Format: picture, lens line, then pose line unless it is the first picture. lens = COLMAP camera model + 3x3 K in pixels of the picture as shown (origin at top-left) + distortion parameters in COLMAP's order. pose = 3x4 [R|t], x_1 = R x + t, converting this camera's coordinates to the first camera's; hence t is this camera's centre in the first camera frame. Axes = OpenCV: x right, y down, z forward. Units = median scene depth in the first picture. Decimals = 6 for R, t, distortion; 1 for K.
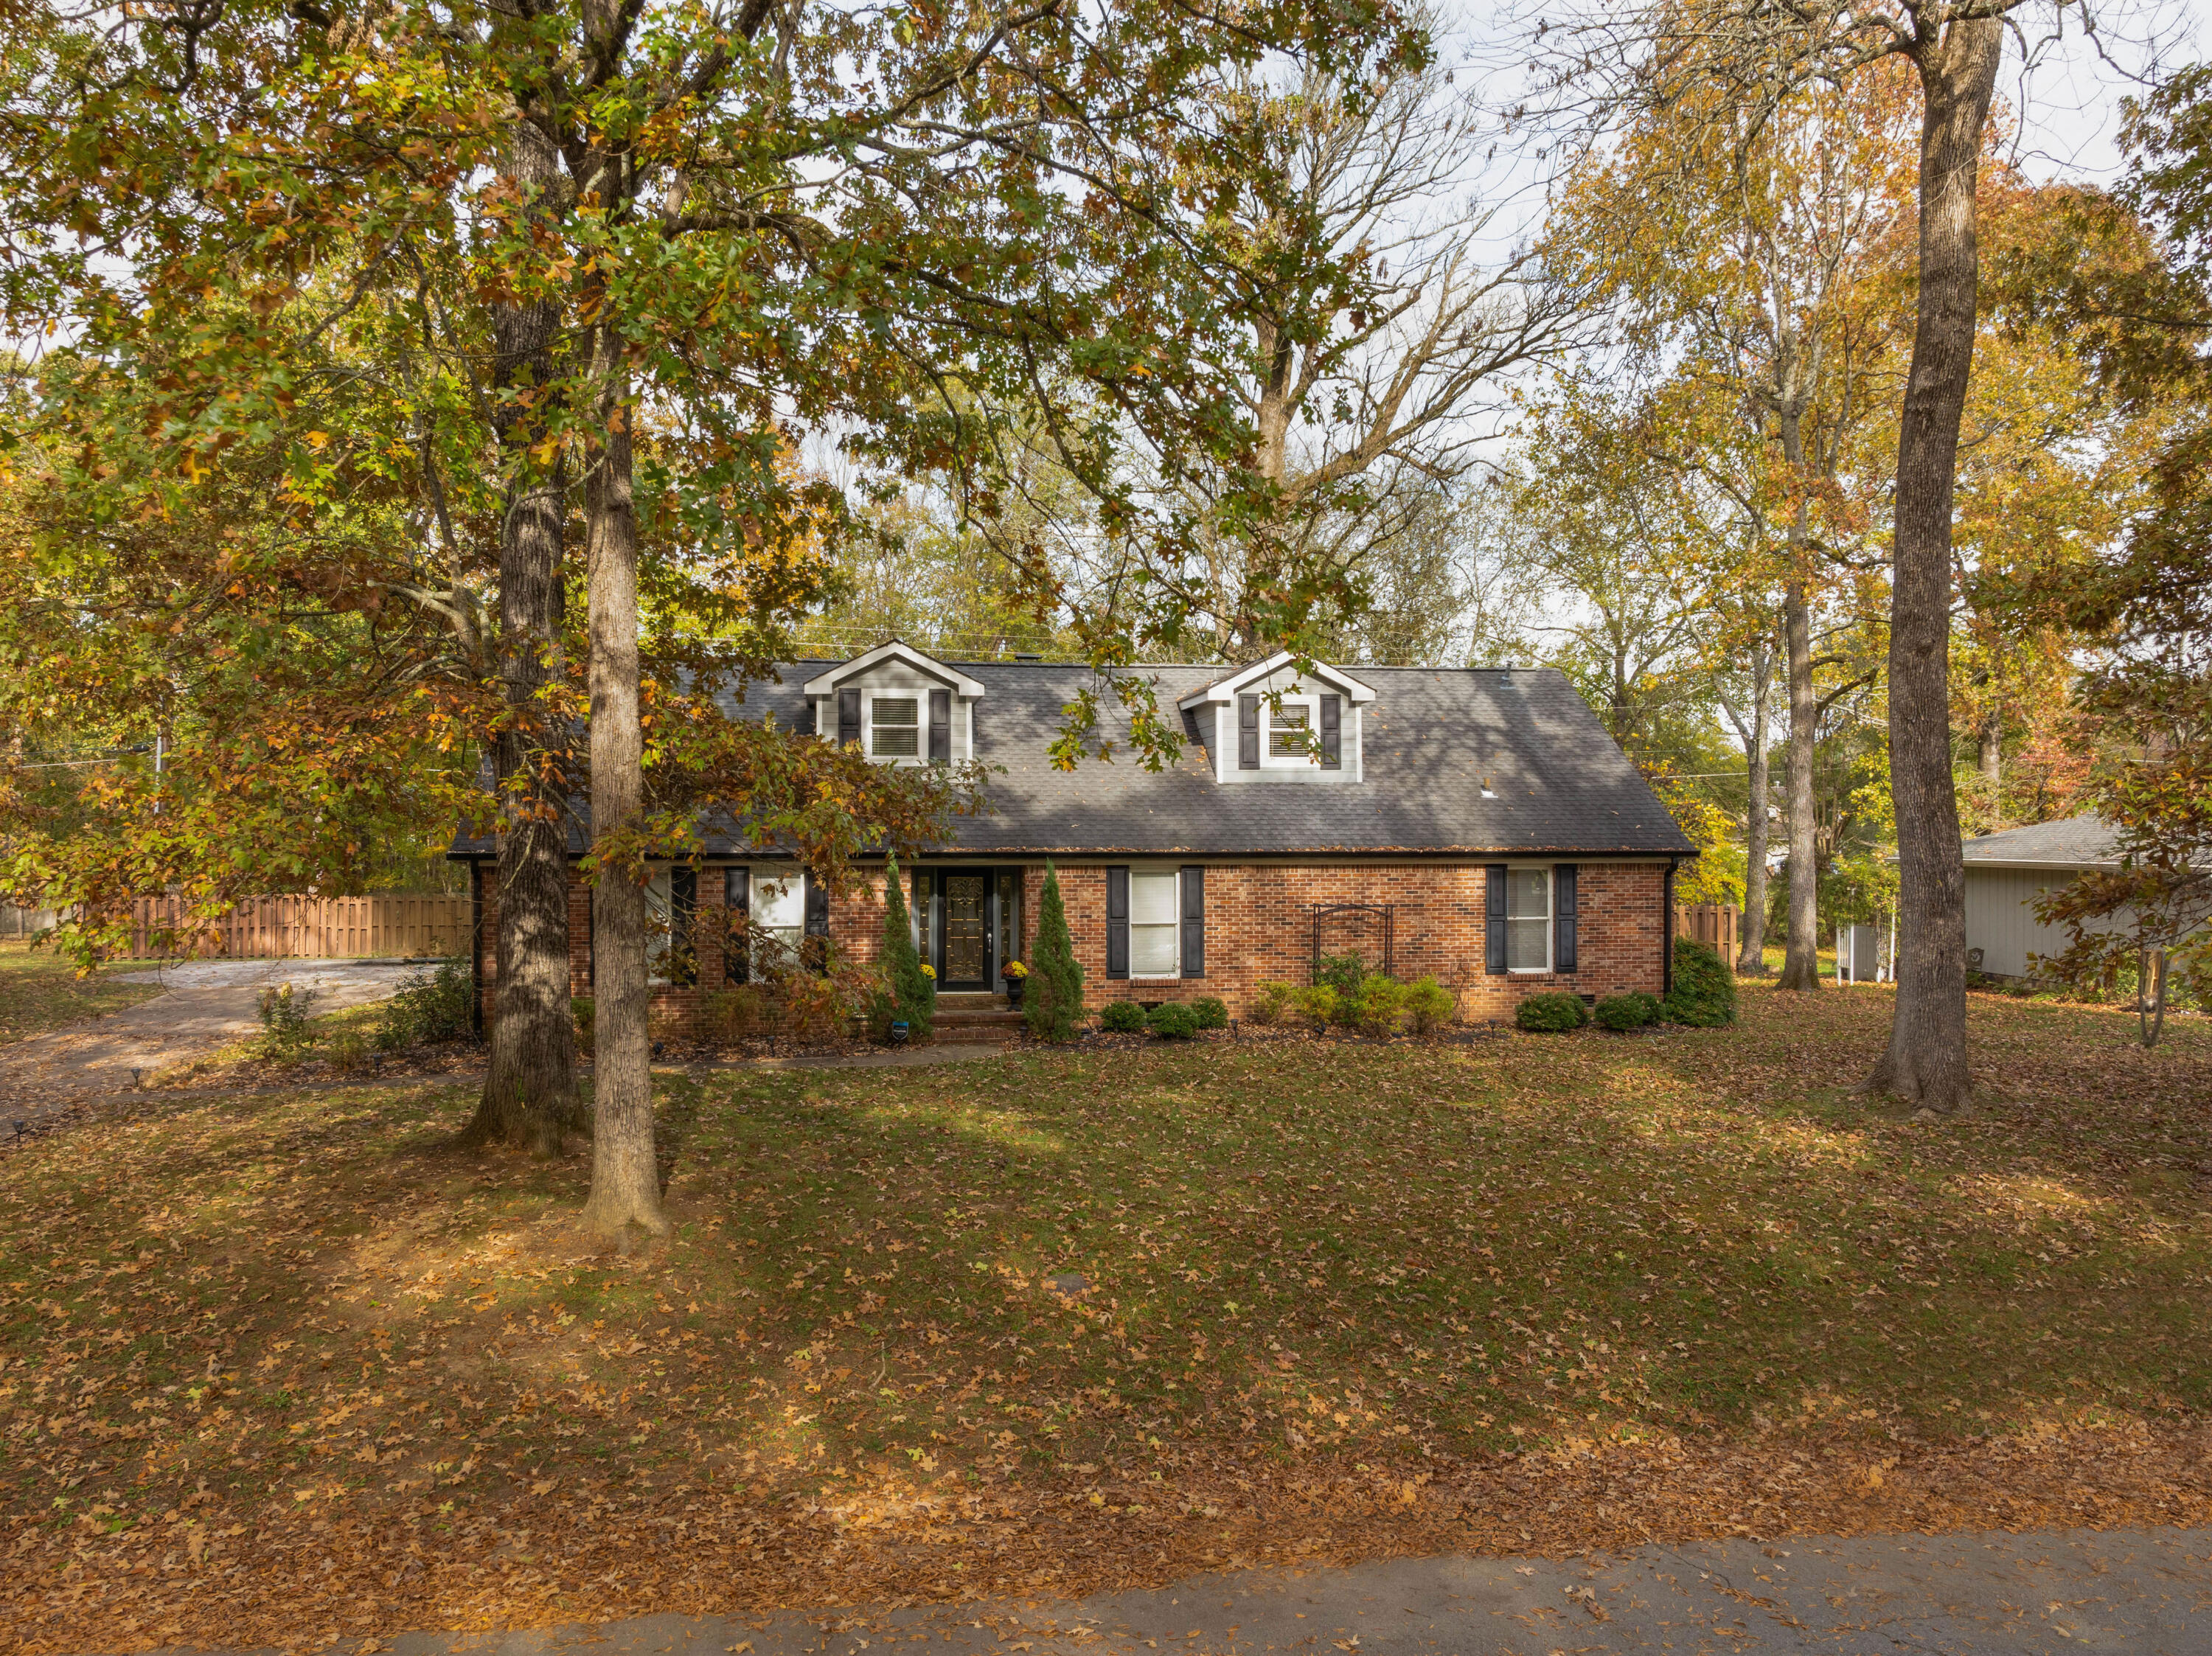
lens RADIAL K [[1643.6, 0, 1095.7], [0, 1643.6, 828.8], [0, 0, 1]] dist [-0.034382, -0.002591]
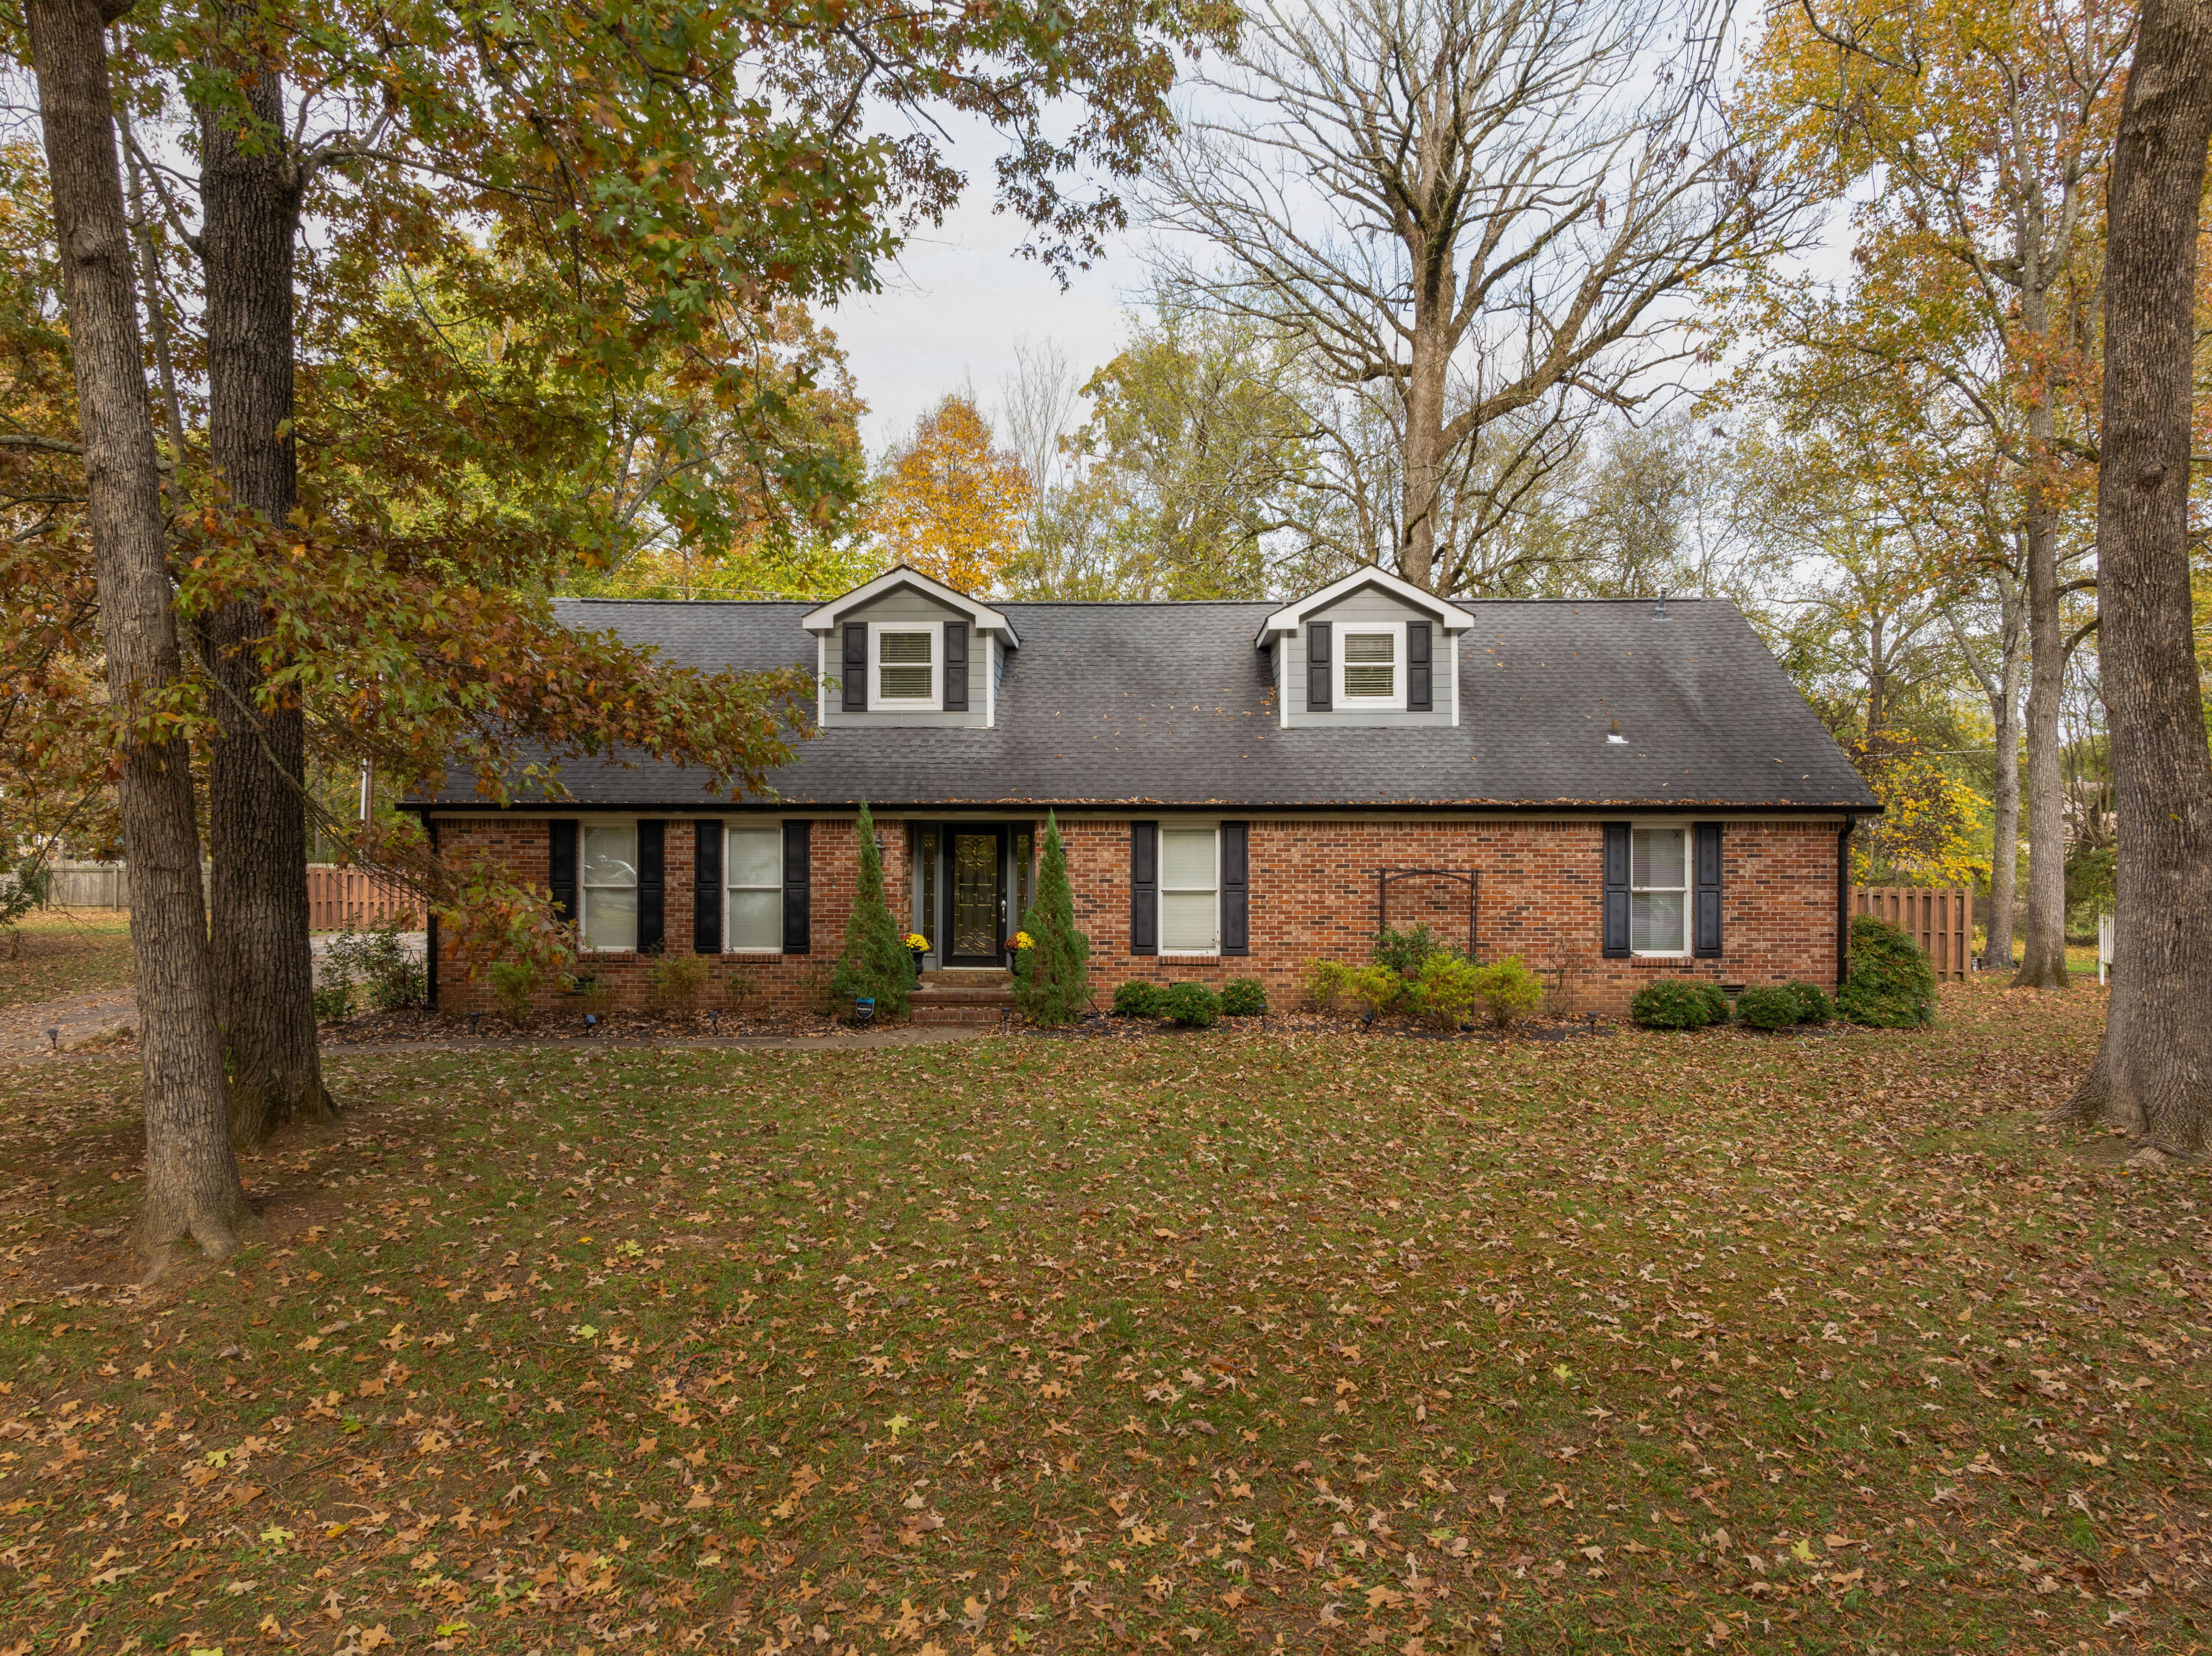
lens RADIAL K [[1572.1, 0, 1097.7], [0, 1572.1, 819.7], [0, 0, 1]] dist [-0.048483, 0.020242]
pose [[0.983999, 0.000982, -0.178173, 0.135770], [-0.002331, 0.999970, -0.007358, 0.028109], [0.178160, 0.007655, 0.983972, 0.201221]]
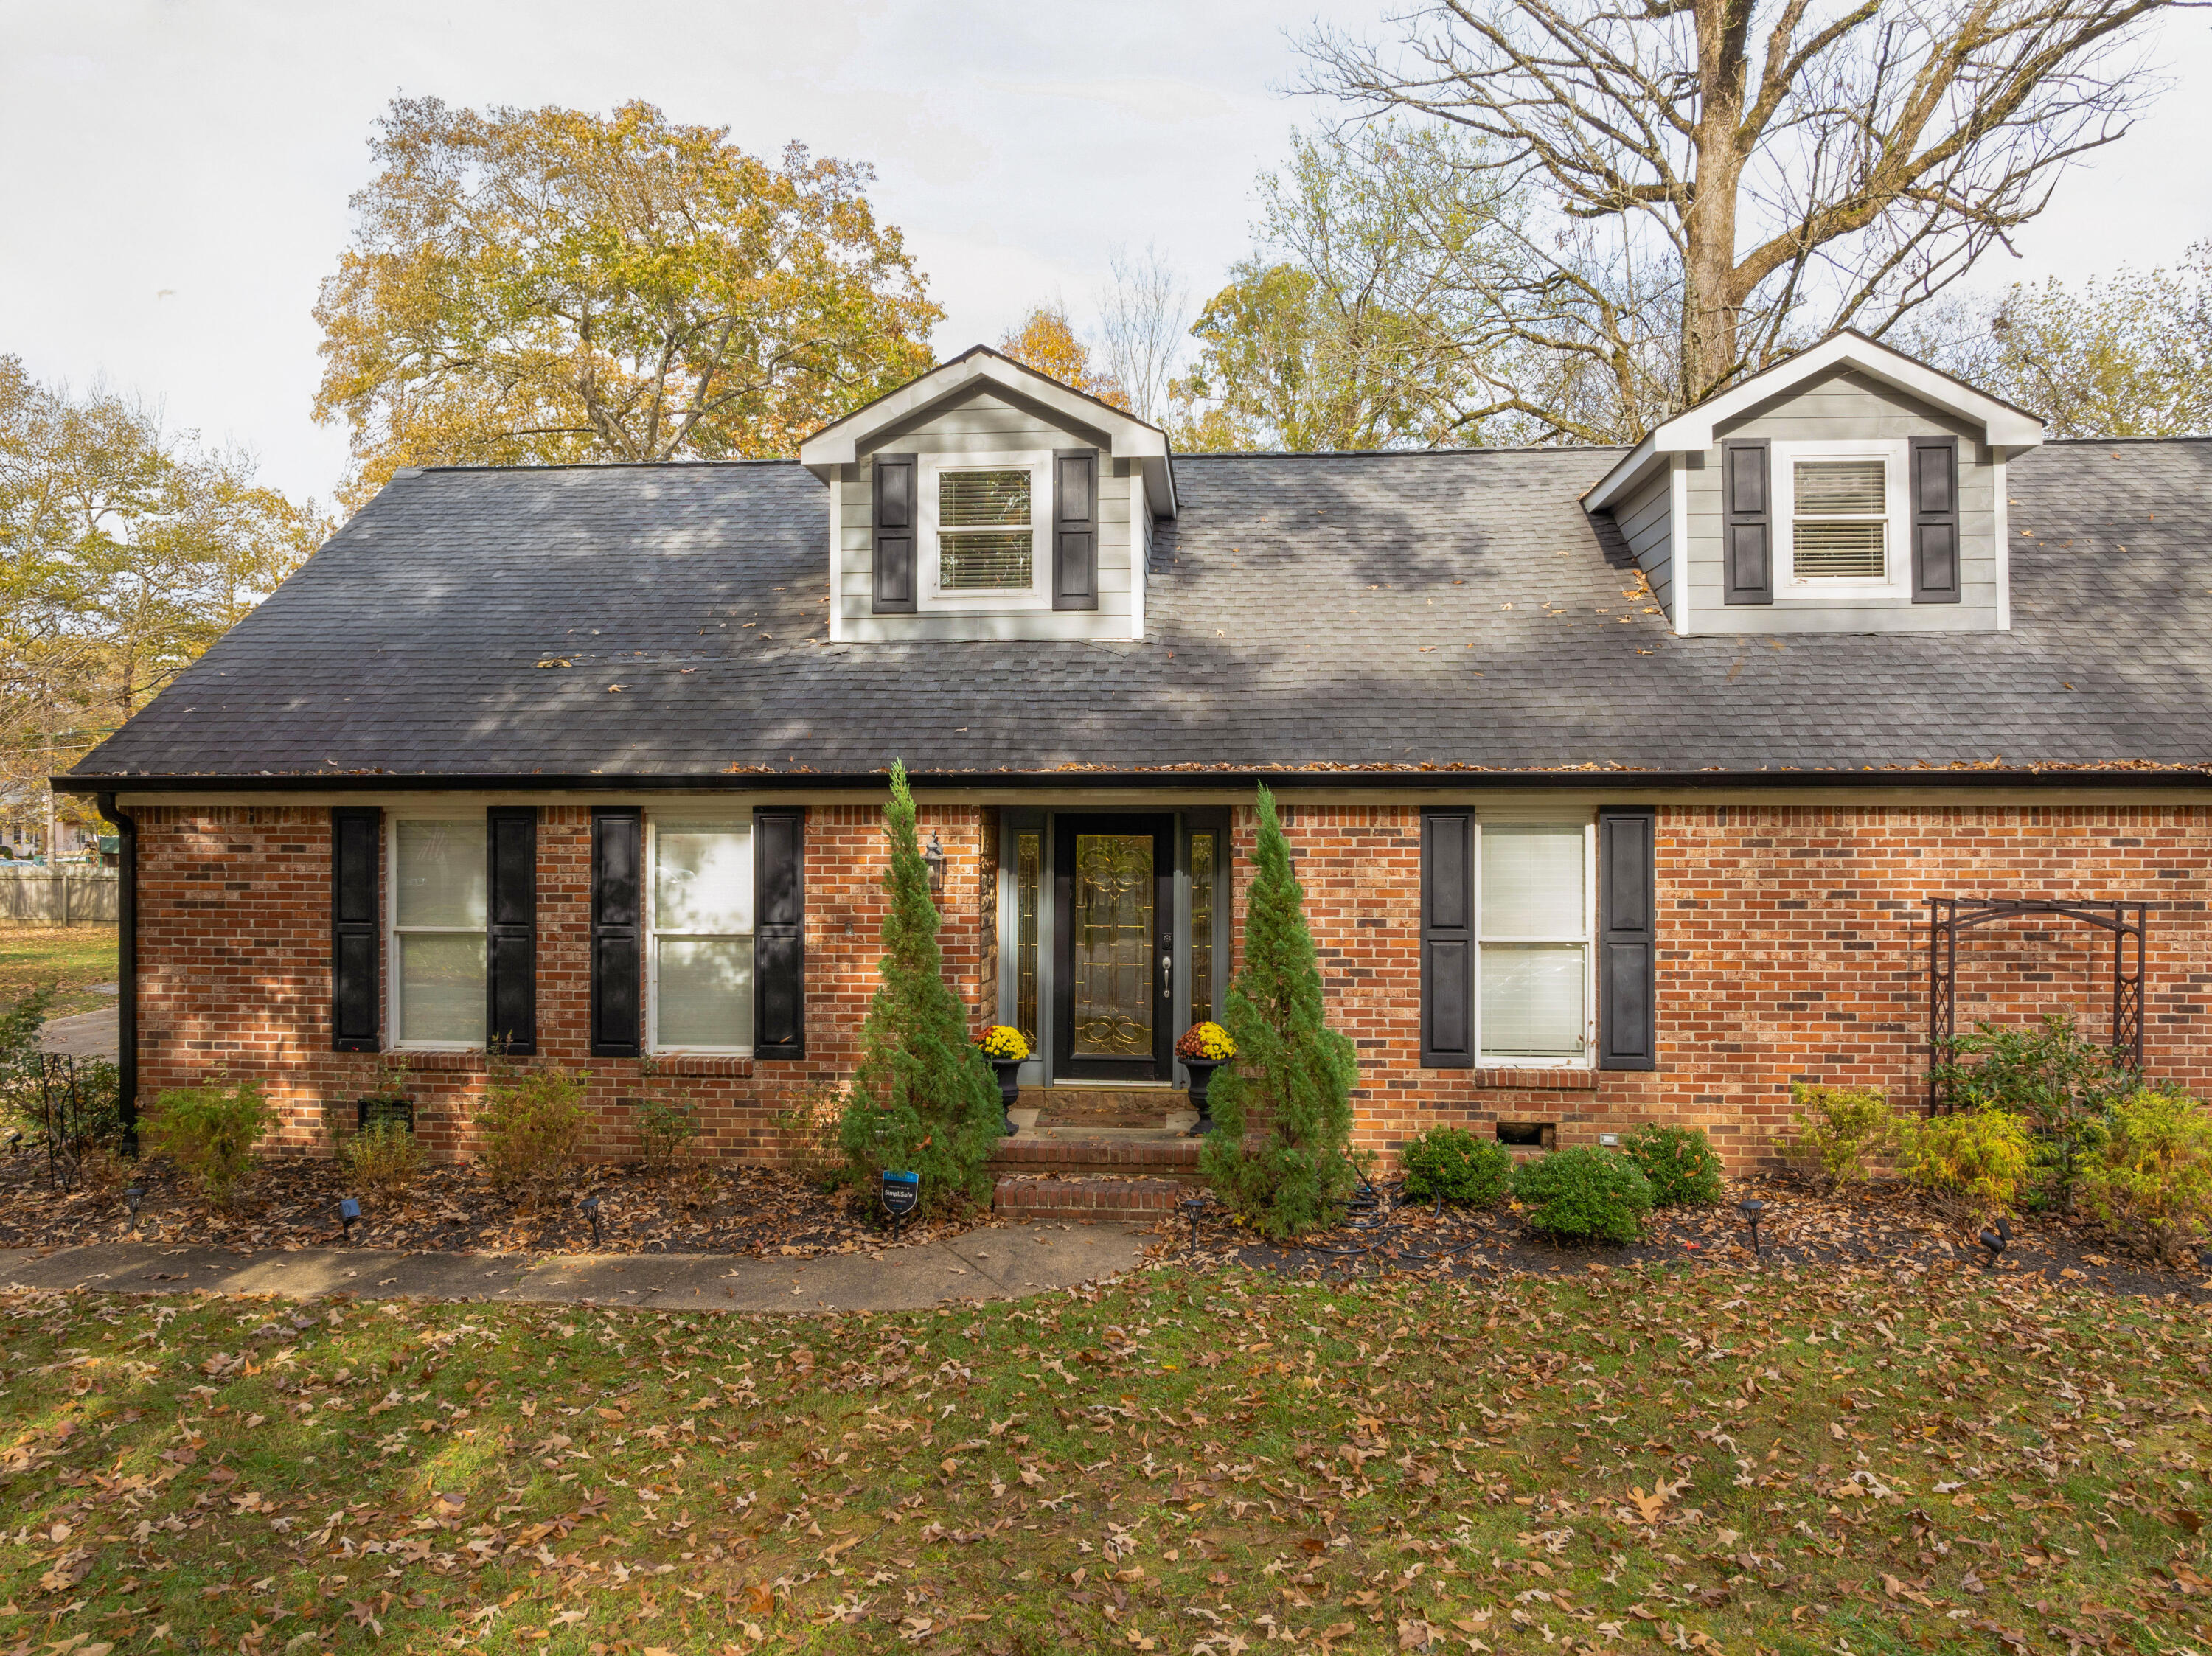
lens RADIAL K [[1572.1, 0, 1097.7], [0, 1572.1, 819.7], [0, 0, 1]] dist [-0.048483, 0.020242]
pose [[0.972363, -0.000571, -0.233473, 0.020536], [-0.000976, 0.999978, -0.006512, 0.029014], [0.233472, 0.006560, 0.972341, 0.582833]]
